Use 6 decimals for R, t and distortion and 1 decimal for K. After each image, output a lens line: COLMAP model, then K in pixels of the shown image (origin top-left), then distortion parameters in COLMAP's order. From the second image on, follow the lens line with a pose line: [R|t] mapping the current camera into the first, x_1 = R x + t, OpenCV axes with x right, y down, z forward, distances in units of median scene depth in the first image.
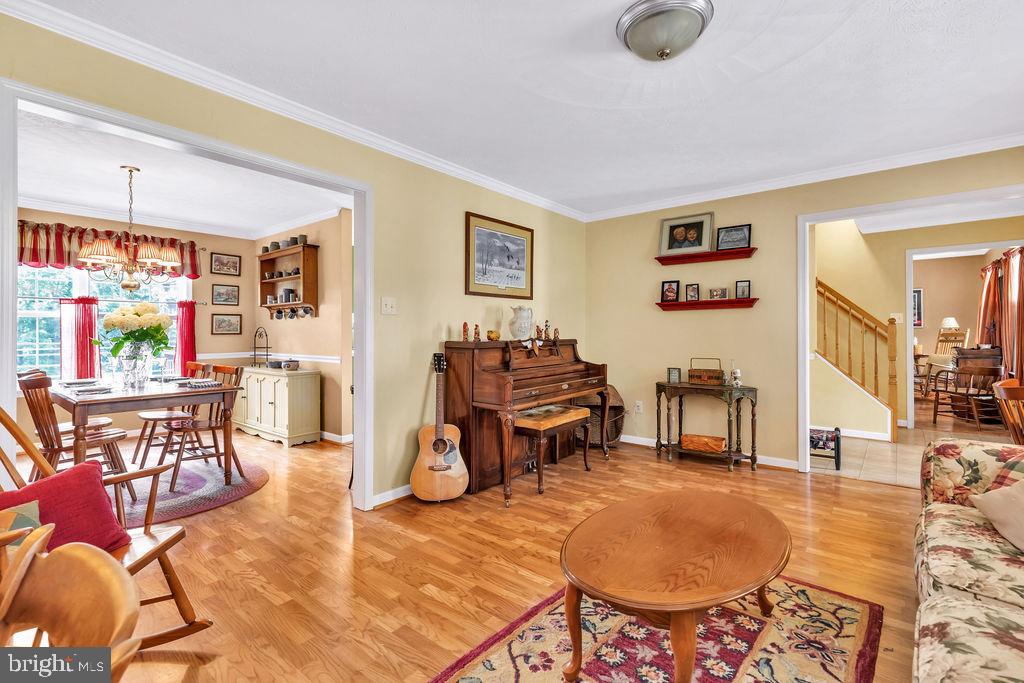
lens RADIAL K [[468.3, 0, 514.6], [0, 468.3, 333.2], [0, 0, 1]] dist [0.001666, 0.000208]
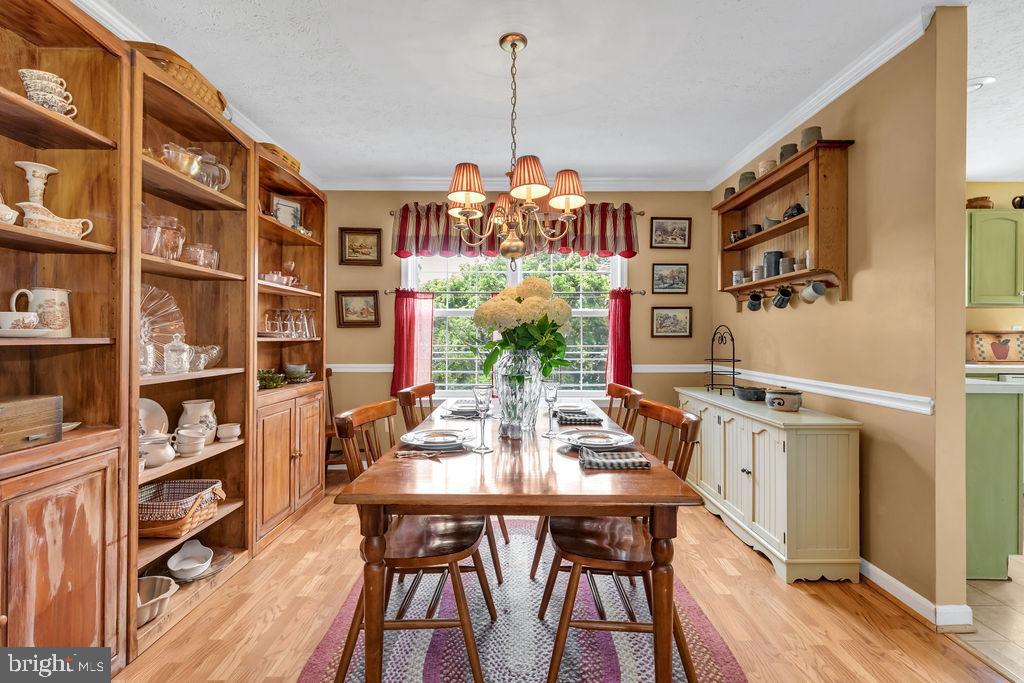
lens RADIAL K [[468.3, 0, 514.6], [0, 468.3, 333.2], [0, 0, 1]] dist [0.001666, 0.000208]
pose [[0.634451, -0.001311, -0.772962, -0.291283], [-0.003925, 0.999980, -0.004918, 0.001320], [0.772953, 0.006155, 0.634433, 0.490228]]
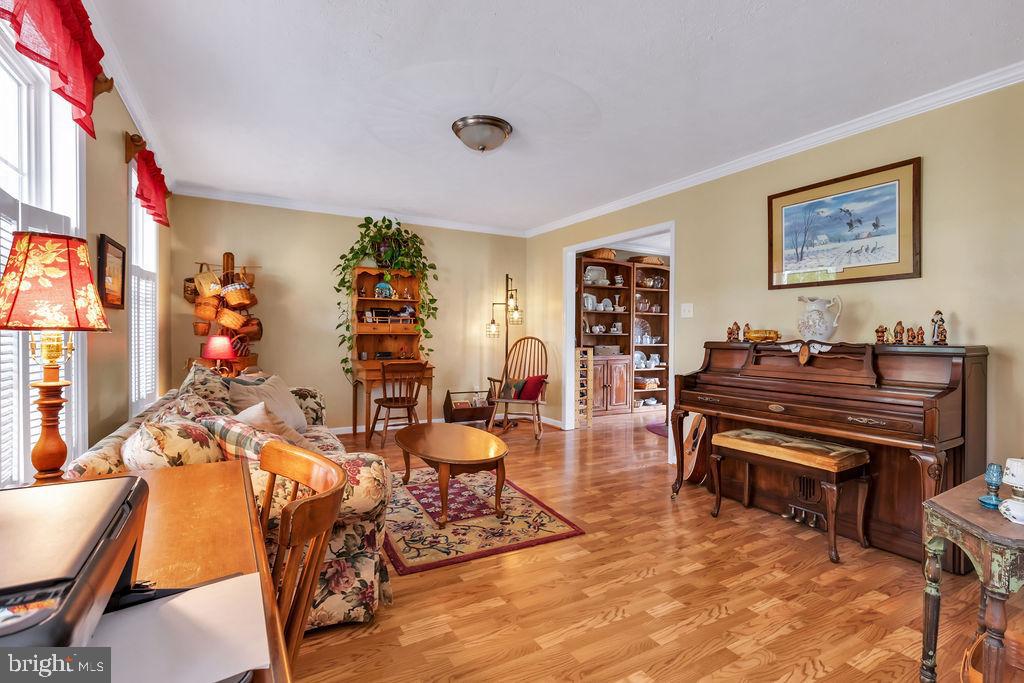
lens RADIAL K [[483.7, 0, 512.0], [0, 483.7, 341.5], [0, 0, 1]] dist [-0.001650, -0.000242]
pose [[-0.369415, 0.015043, -0.929143, 0.717640], [-0.009320, 0.999759, 0.019892, 0.001510], [0.929218, 0.016008, -0.369186, 0.684110]]
